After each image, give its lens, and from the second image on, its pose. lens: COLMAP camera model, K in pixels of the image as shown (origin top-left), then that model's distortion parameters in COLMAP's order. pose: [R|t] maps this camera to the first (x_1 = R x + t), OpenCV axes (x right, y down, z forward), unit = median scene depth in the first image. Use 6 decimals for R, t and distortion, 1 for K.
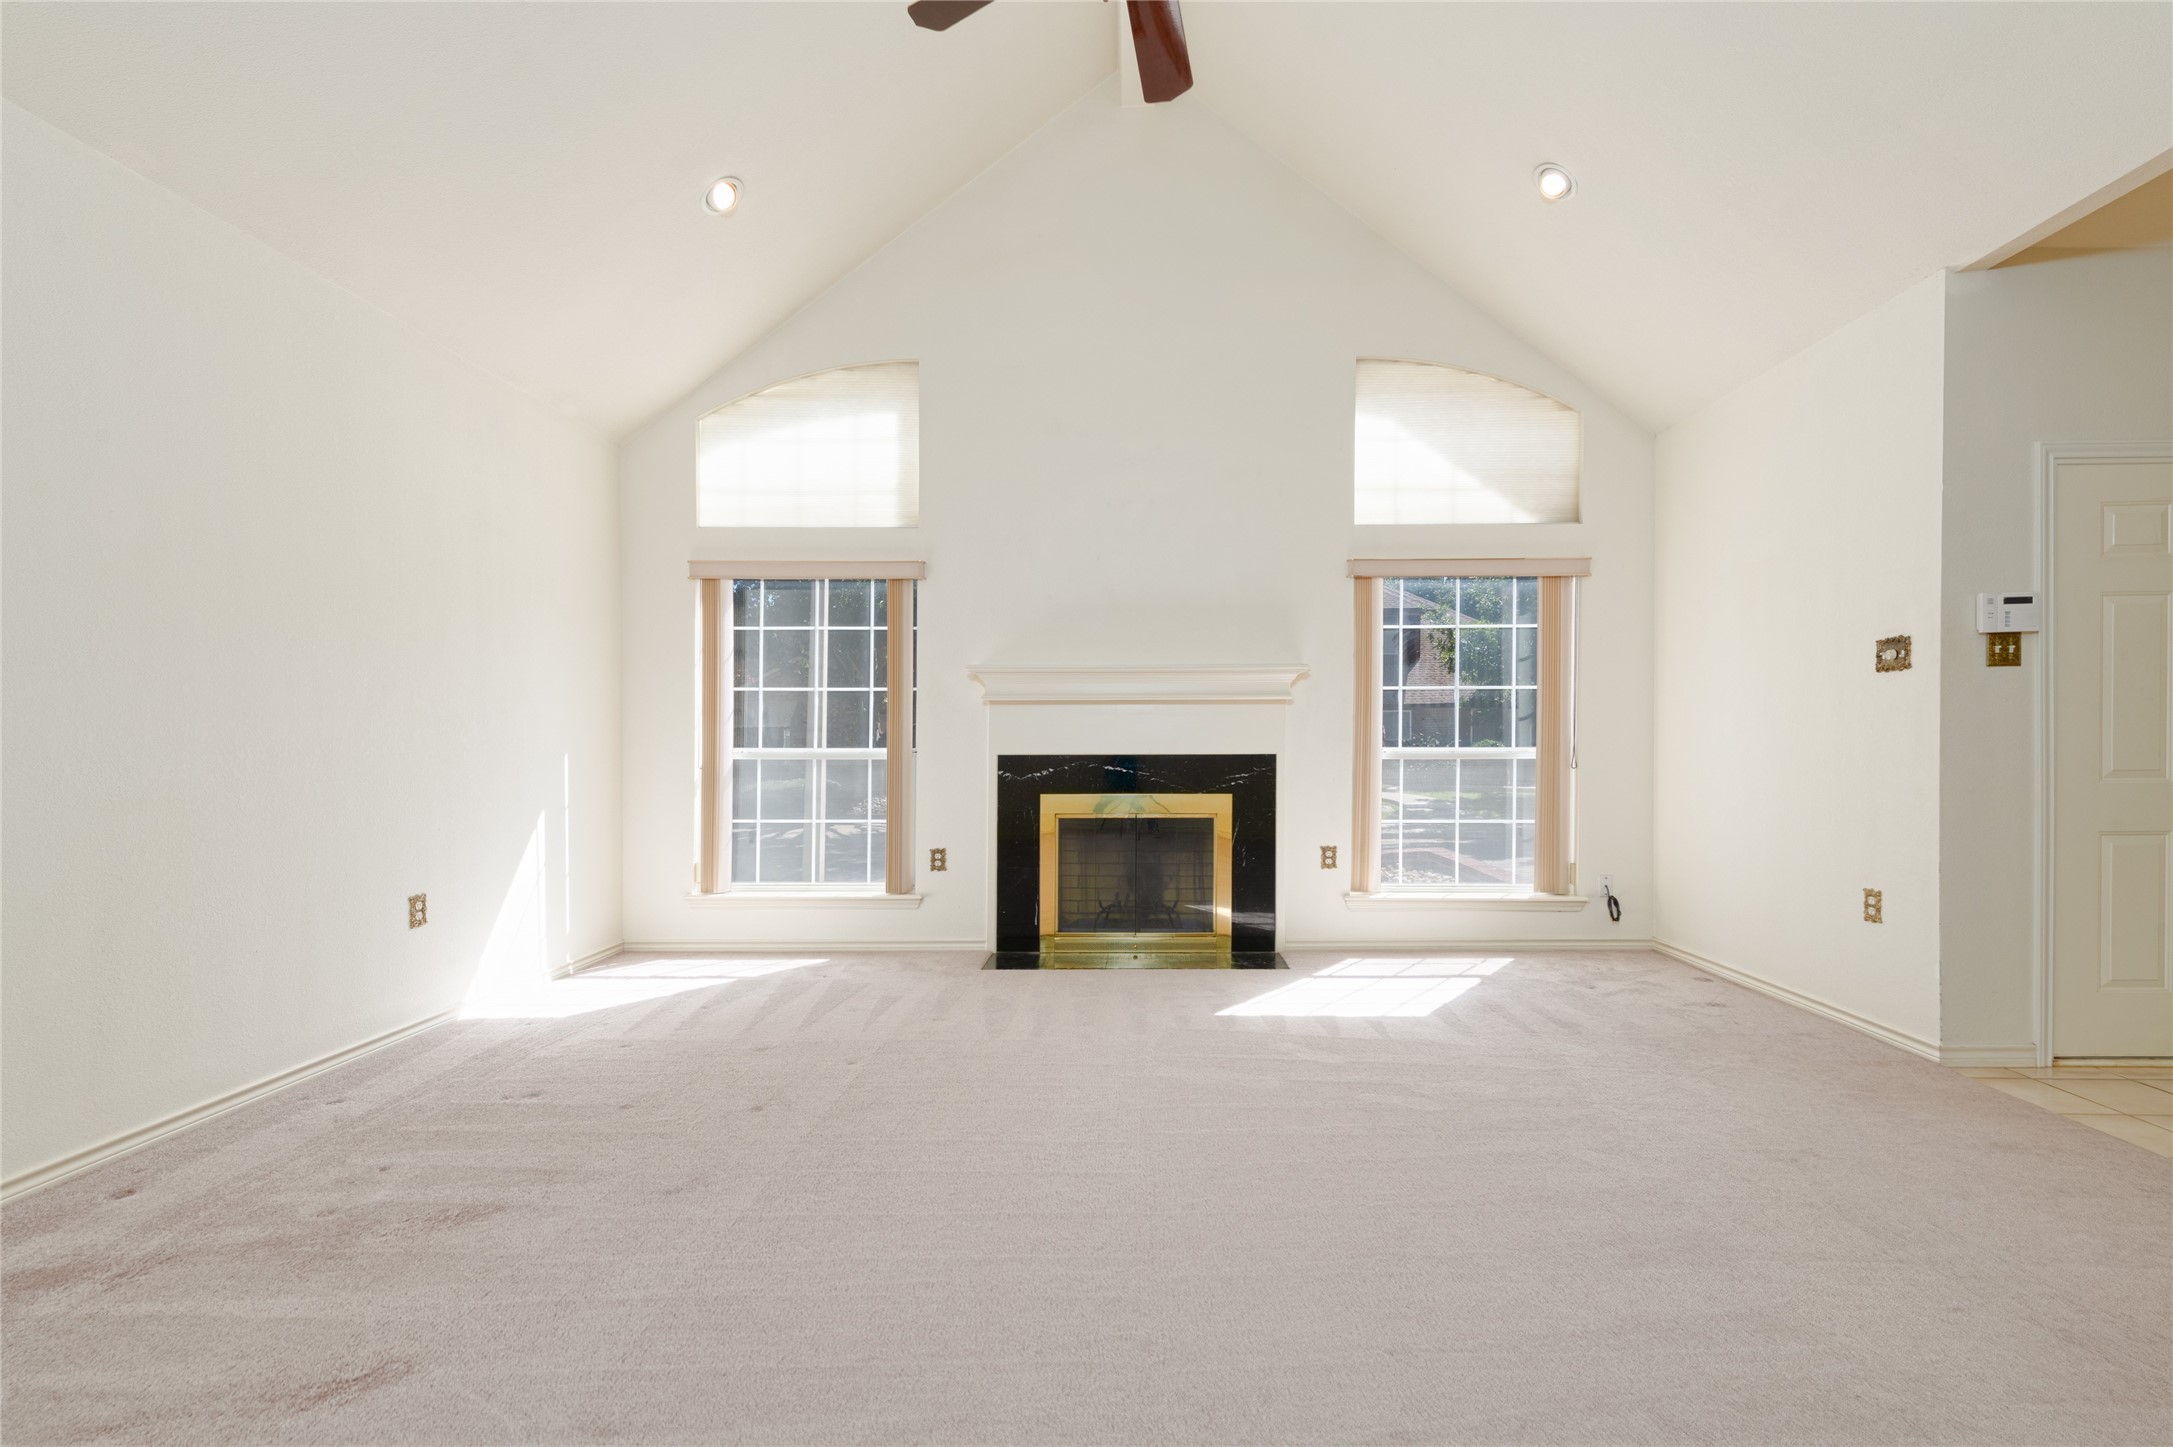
lens RADIAL K [[984.5, 0, 1087.5], [0, 984.5, 751.8], [0, 0, 1]] dist [0.004237, -0.000376]
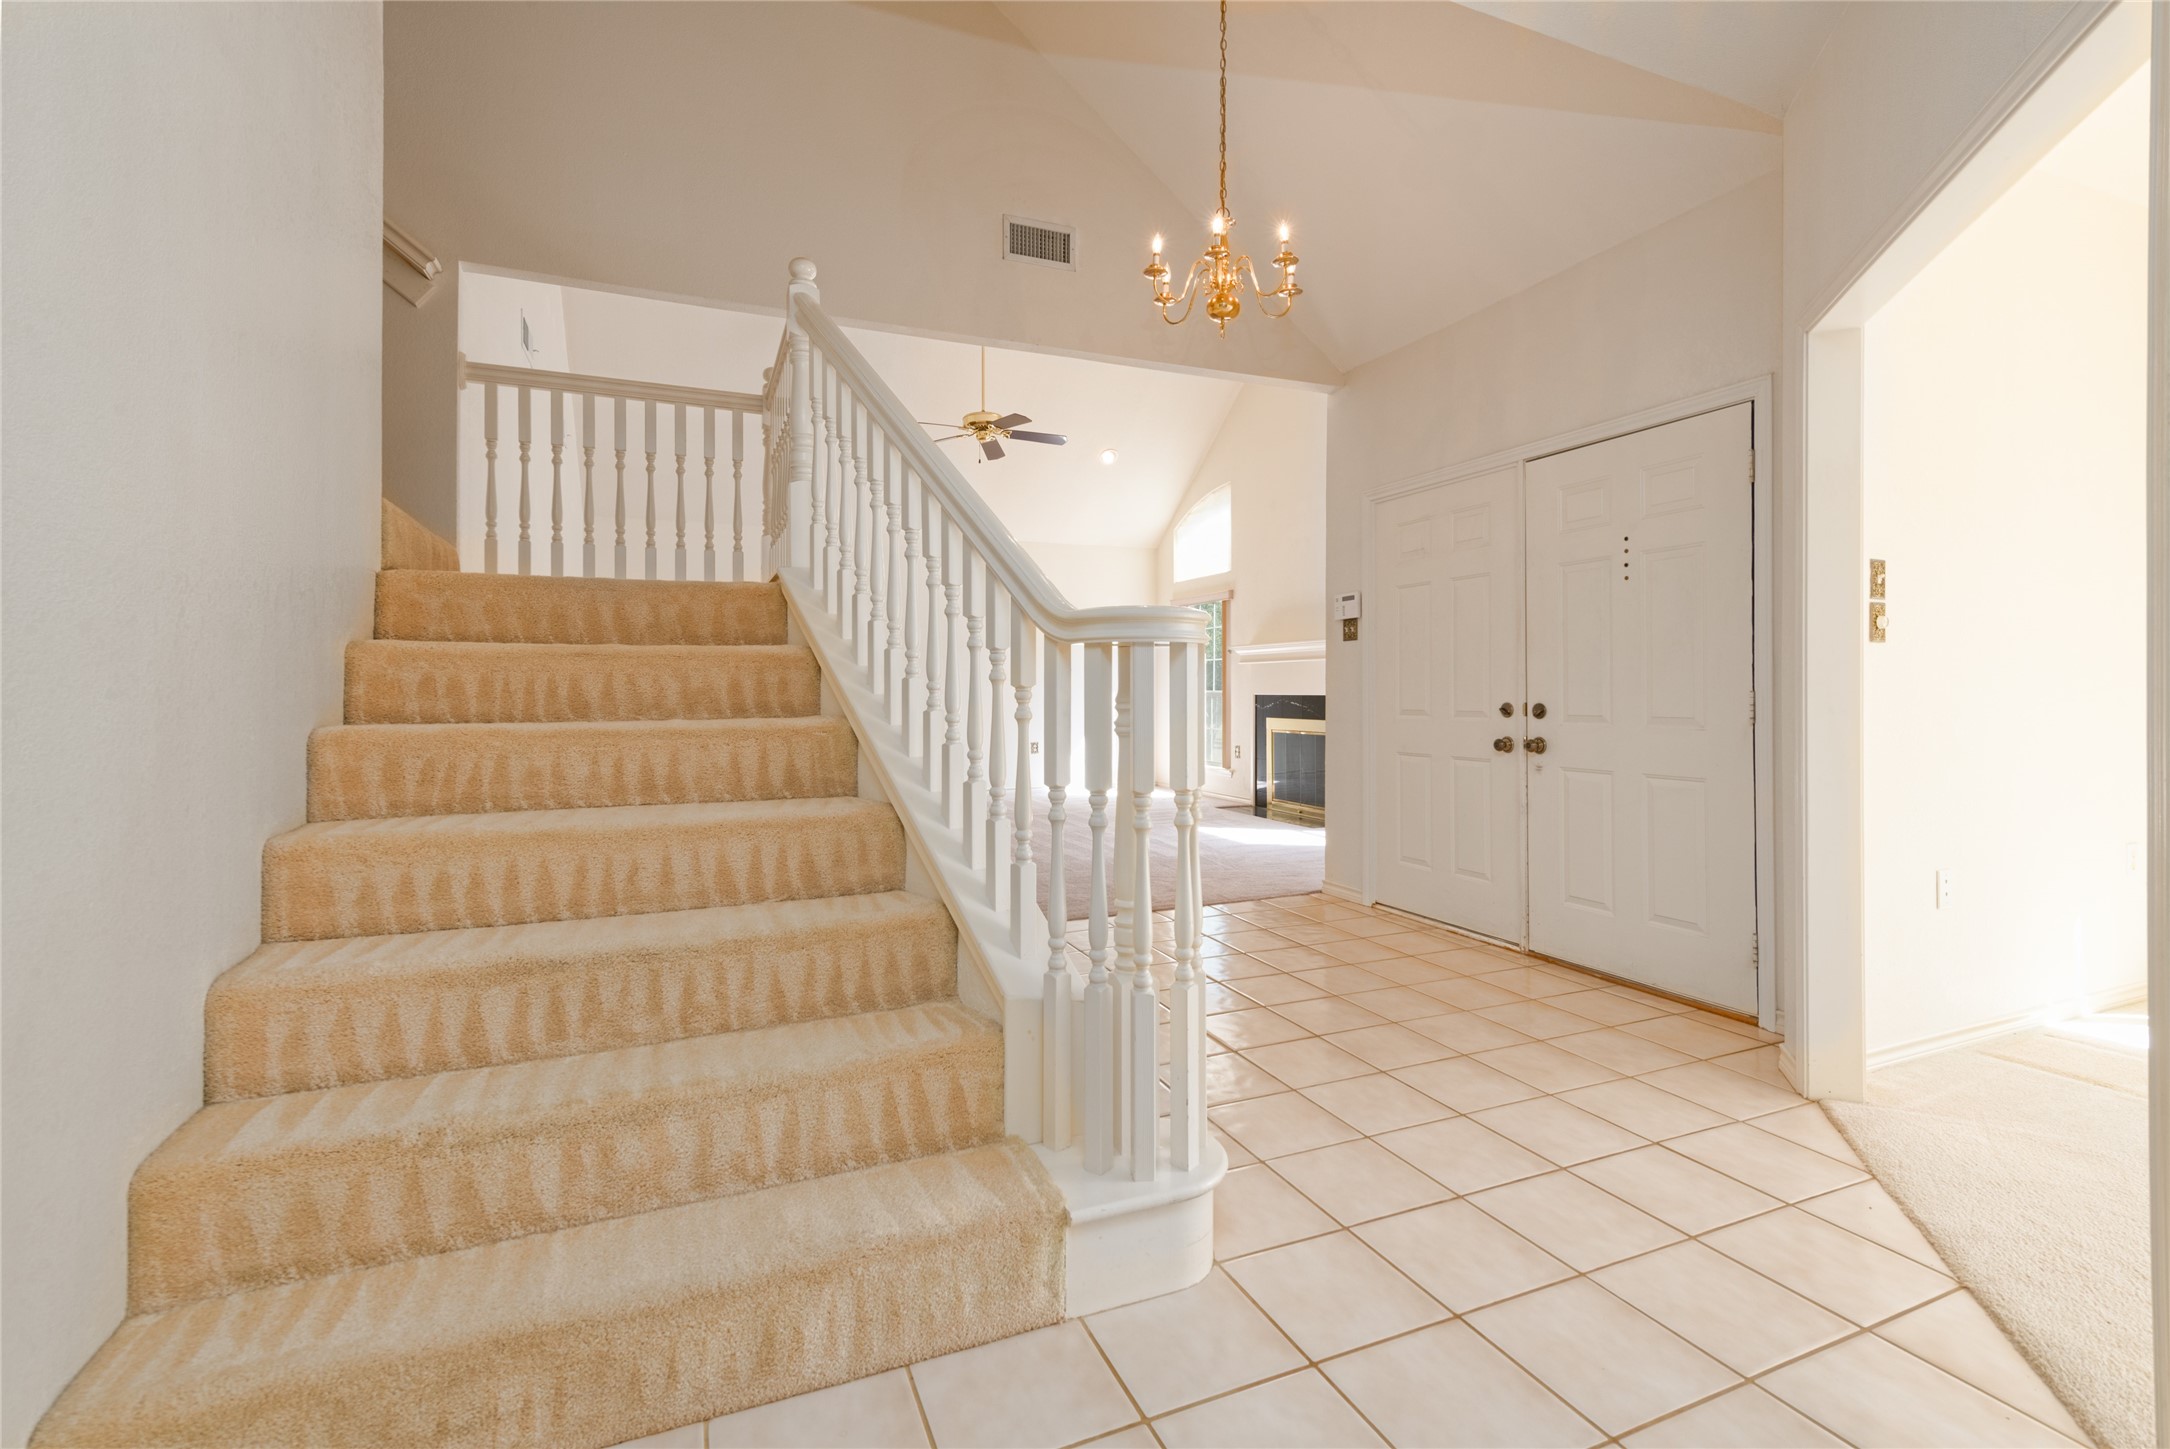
lens RADIAL K [[962.0, 0, 1096.5], [0, 962.0, 688.3], [0, 0, 1]] dist [0.012486, -0.000850]
pose [[0.420927, 0.001202, -0.907094, 1.384375], [-0.004696, 0.999989, -0.000854, -0.005980], [0.907082, 0.004619, 0.420928, 0.005811]]
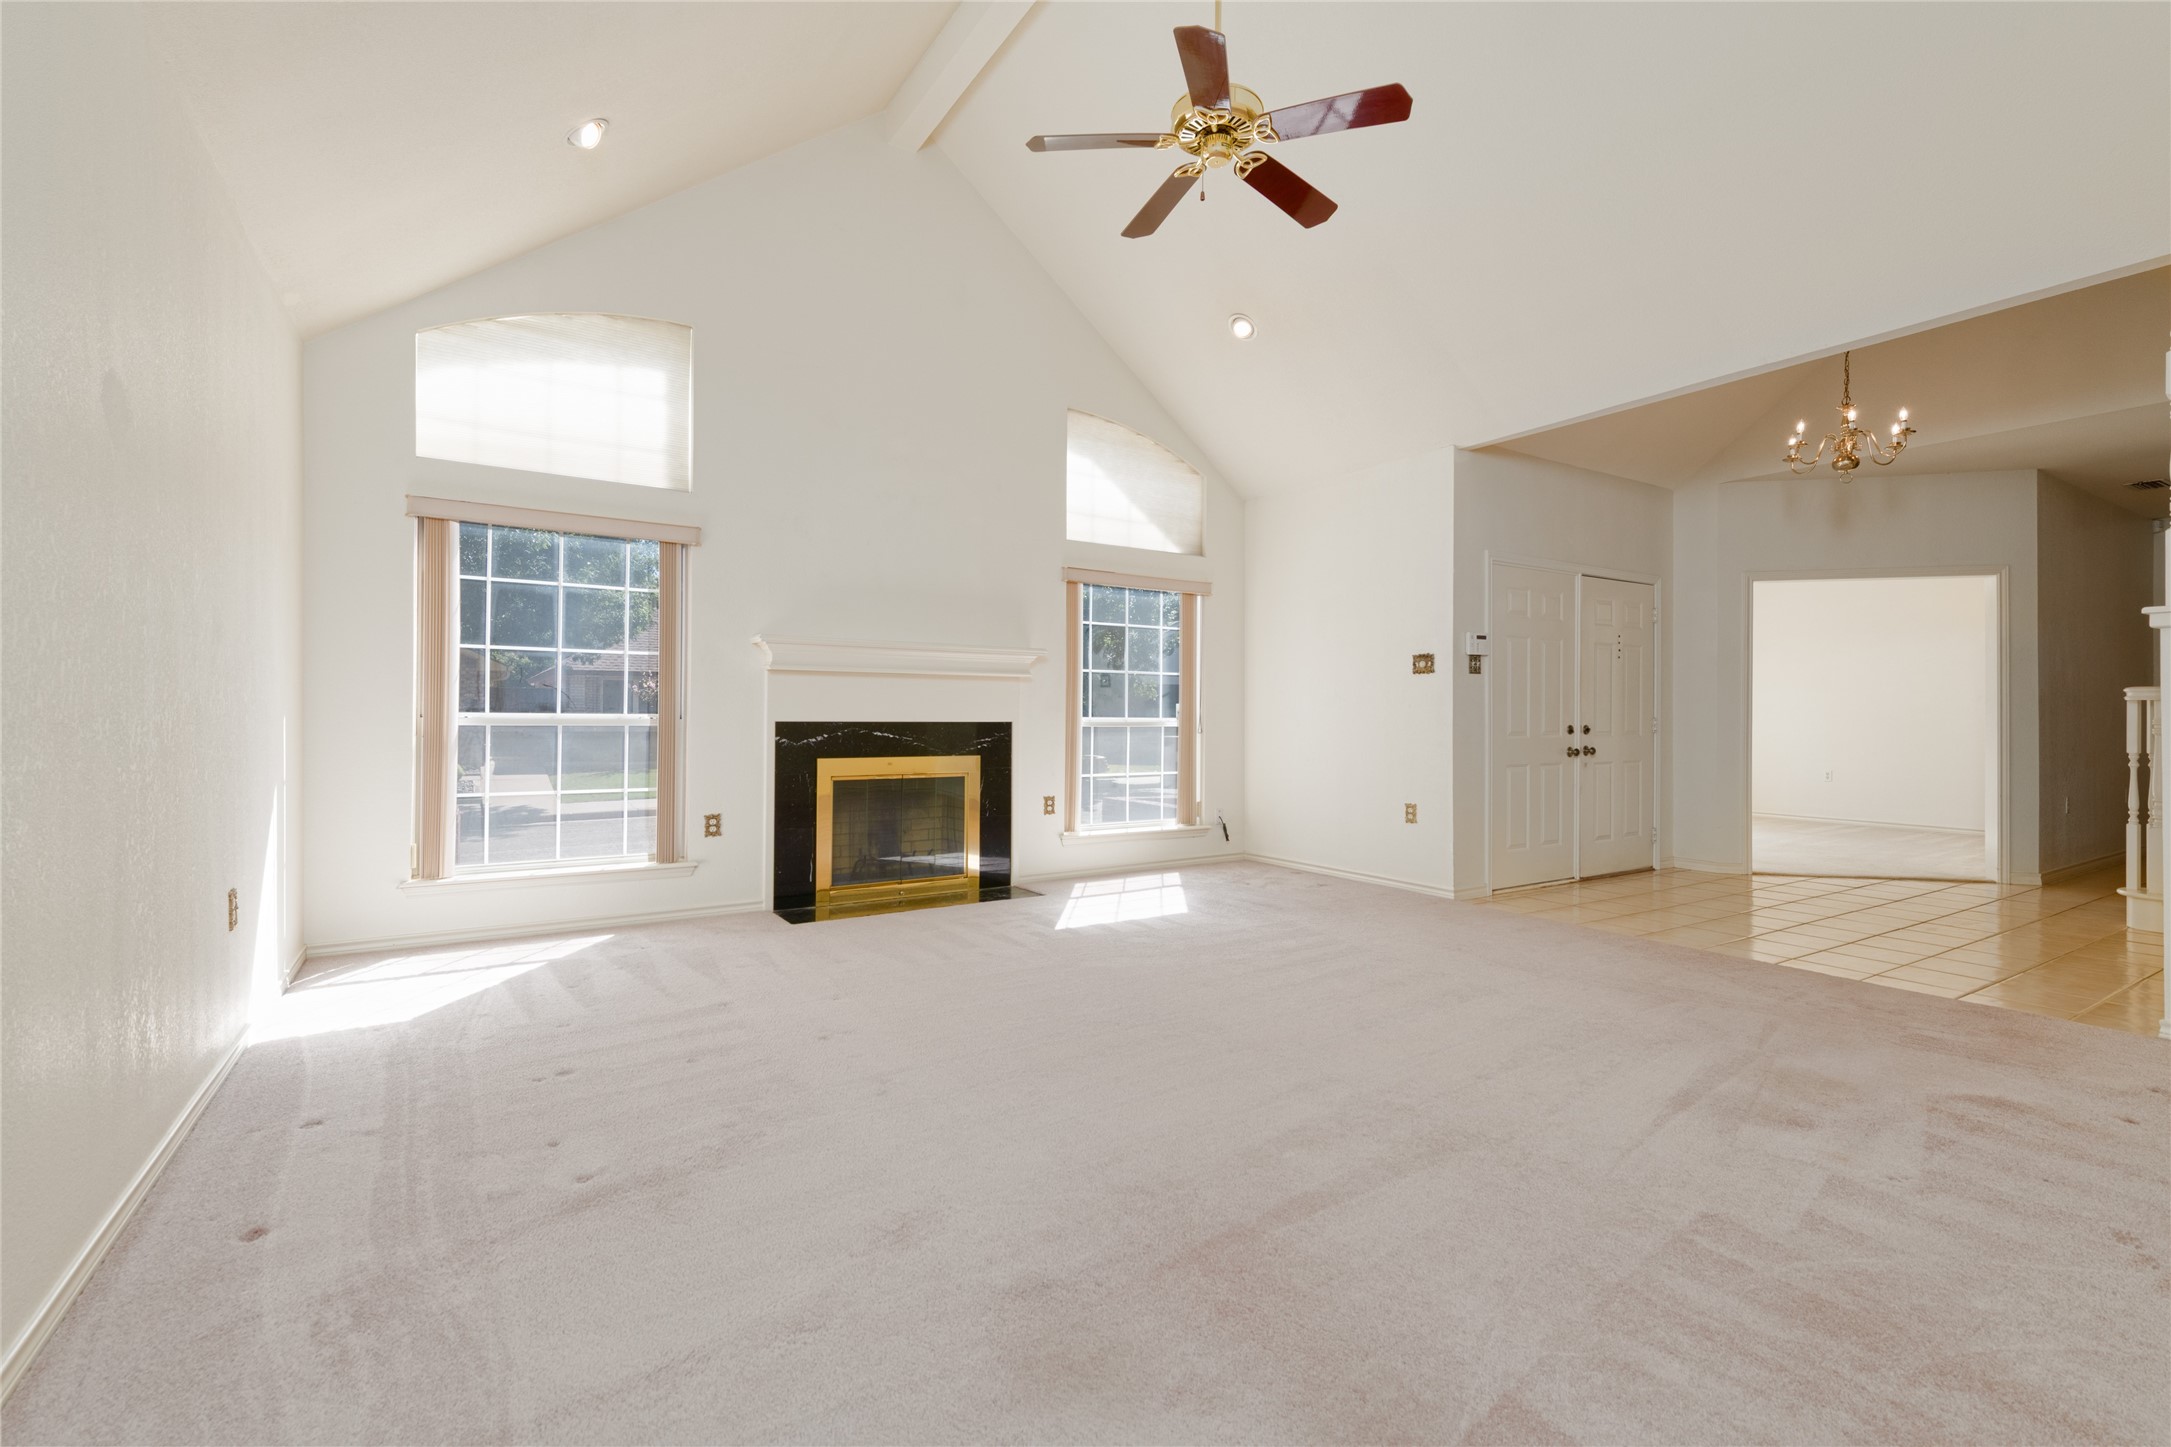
lens RADIAL K [[970.7, 0, 1085.5], [0, 970.7, 723.5], [0, 0, 1]] dist [0.000910, -0.000305]
pose [[0.827419, 0.003859, 0.561572, -0.400560], [-0.003661, 0.999992, -0.001478, 0.005469], [-0.561573, -0.000833, 0.827427, -0.036598]]
